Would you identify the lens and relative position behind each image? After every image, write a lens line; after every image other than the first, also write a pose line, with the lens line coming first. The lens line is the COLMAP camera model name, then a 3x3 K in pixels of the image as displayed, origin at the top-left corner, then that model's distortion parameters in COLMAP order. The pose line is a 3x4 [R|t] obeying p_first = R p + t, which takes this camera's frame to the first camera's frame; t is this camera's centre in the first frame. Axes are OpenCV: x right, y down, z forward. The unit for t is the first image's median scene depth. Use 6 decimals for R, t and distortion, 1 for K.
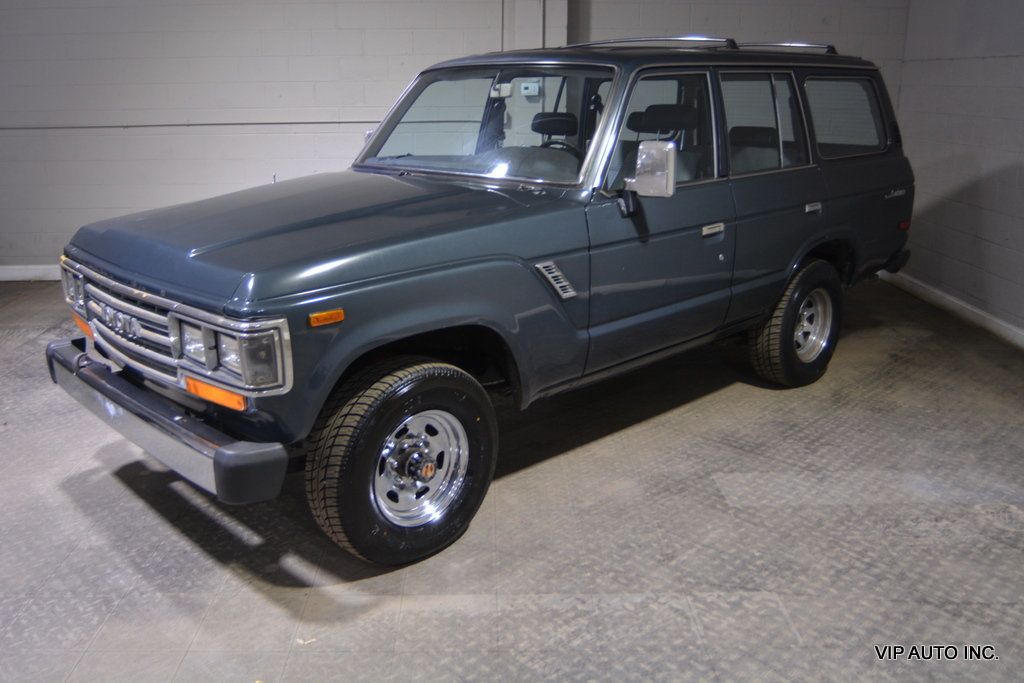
lens RADIAL K [[907.3, 0, 496.7], [0, 907.3, 323.6], [0, 0, 1]] dist [-0.087109, 0.040626]
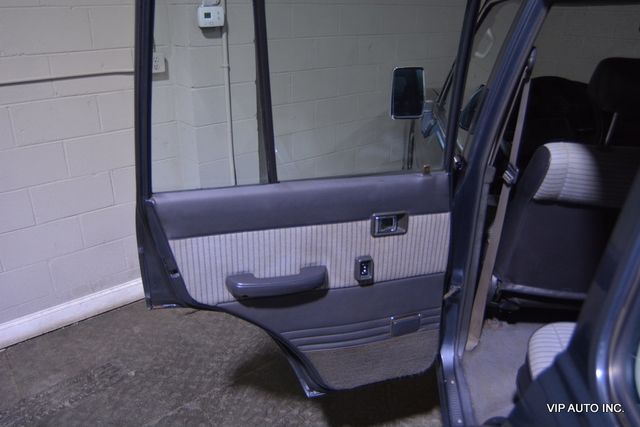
lens RADIAL K [[497.9, 0, 315.9], [0, 497.9, 210.7], [0, 0, 1]] dist [-0.102343, 0.052255]
pose [[0.765196, -0.241755, 0.596682, -0.308136], [0.161023, 0.969227, 0.186198, -0.381529], [-0.623335, -0.046398, 0.780577, 1.441997]]
